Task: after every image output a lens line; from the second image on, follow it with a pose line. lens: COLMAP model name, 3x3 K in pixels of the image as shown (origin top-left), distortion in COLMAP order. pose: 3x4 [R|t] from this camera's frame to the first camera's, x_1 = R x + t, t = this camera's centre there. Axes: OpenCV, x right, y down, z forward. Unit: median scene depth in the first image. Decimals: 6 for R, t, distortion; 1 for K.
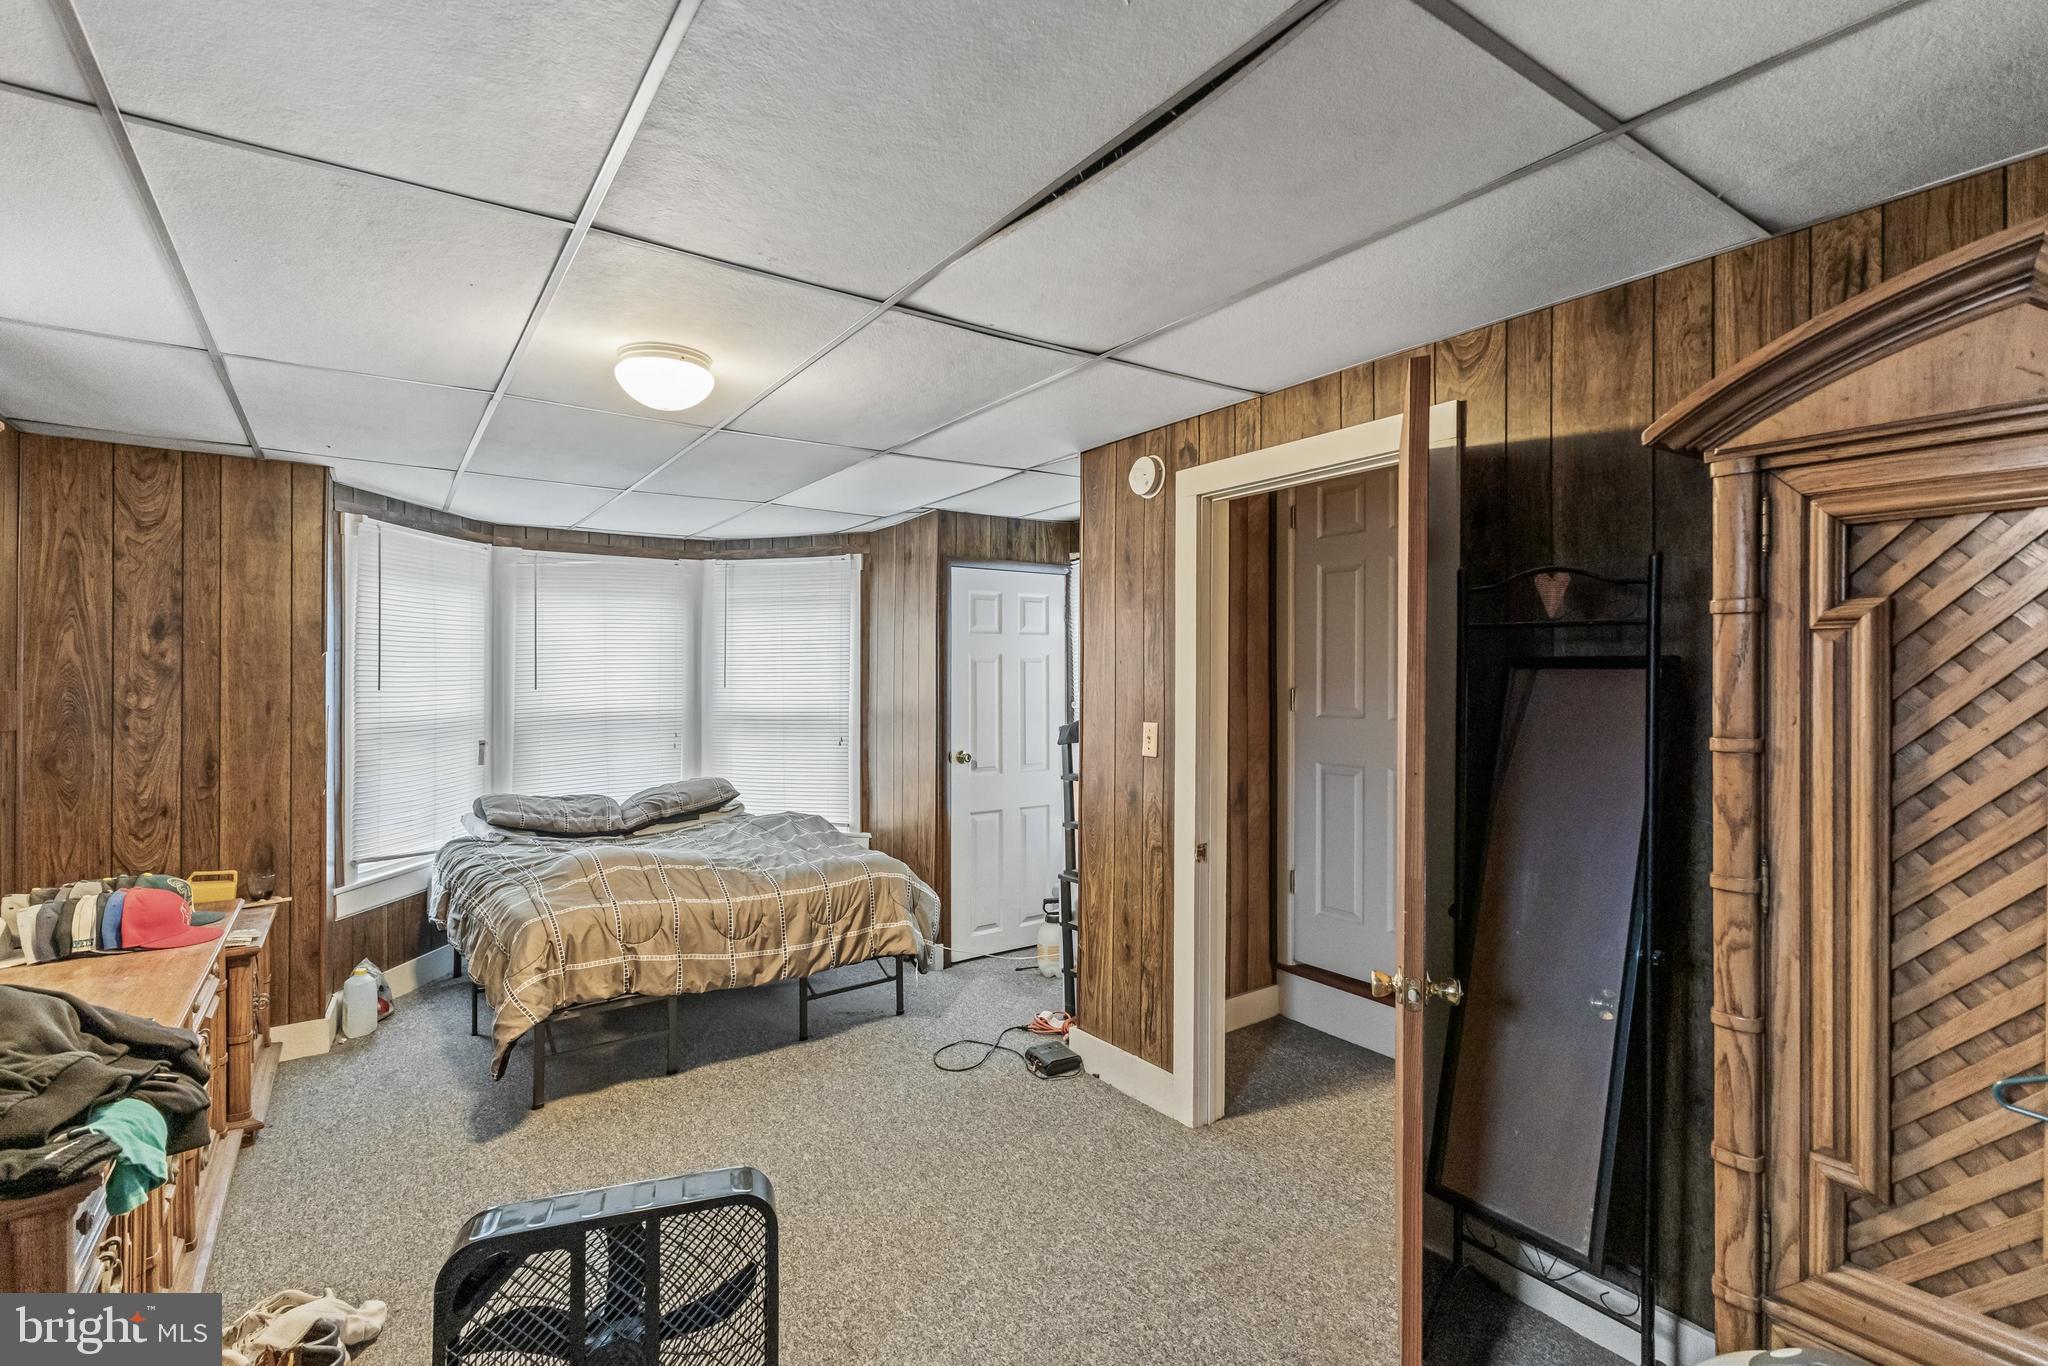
lens RADIAL K [[971.0, 0, 1028.6], [0, 971.0, 678.9], [0, 0, 1]] dist [0.005379, -0.000703]
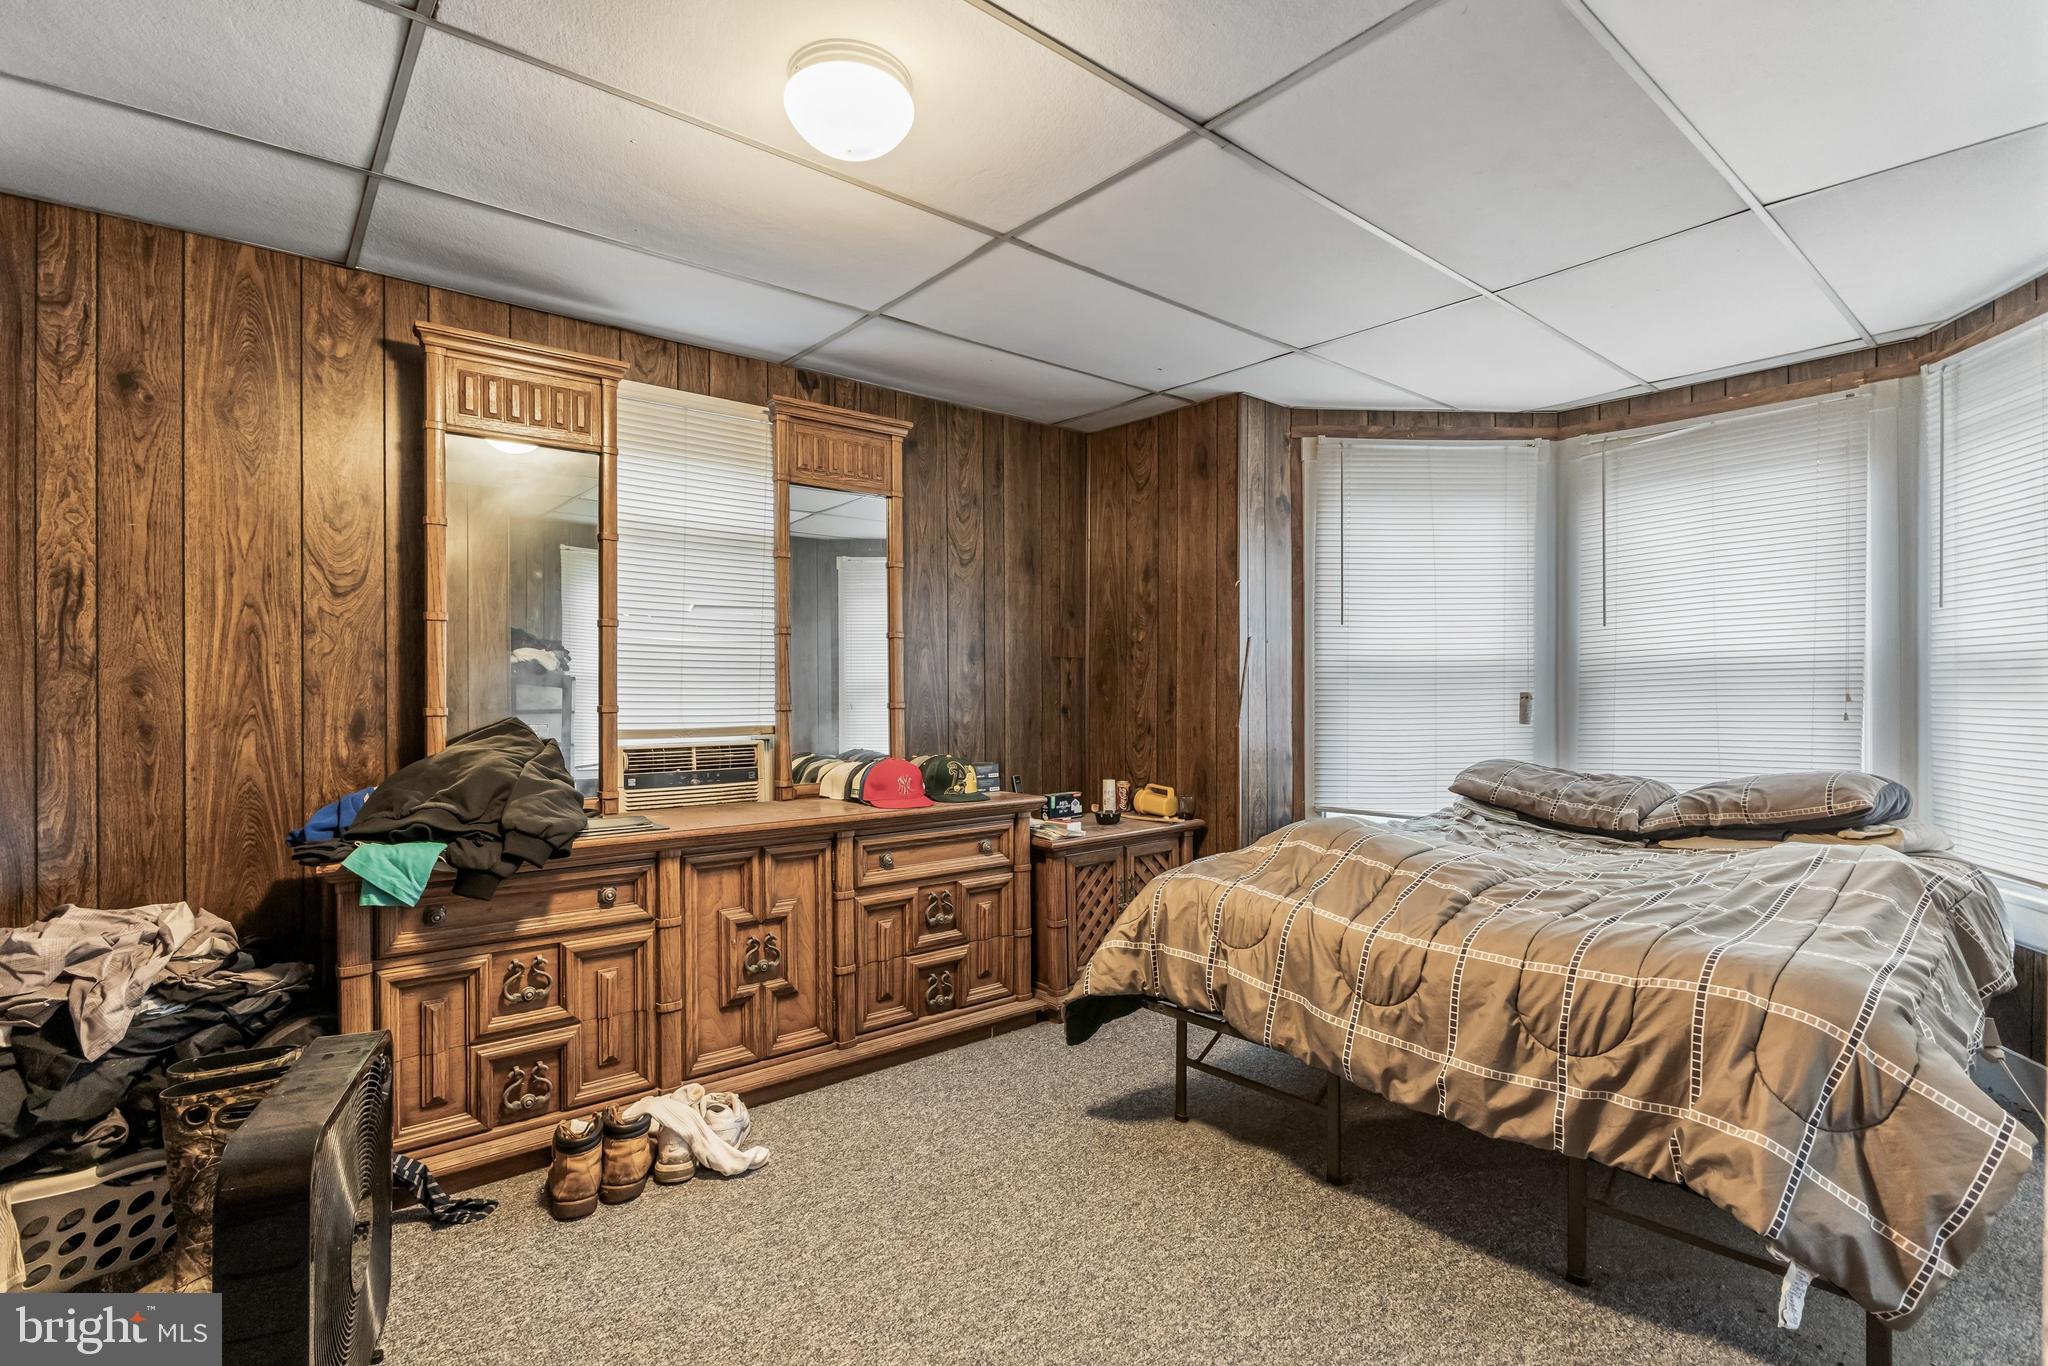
lens RADIAL K [[971.0, 0, 1026.3], [0, 971.0, 679.1], [0, 0, 1]] dist [0.005379, -0.000703]
pose [[0.081626, -0.005235, -0.996649, 0.239620], [-0.004831, 0.999972, -0.005648, 0.077885], [0.996651, 0.005276, 0.081598, 0.710913]]
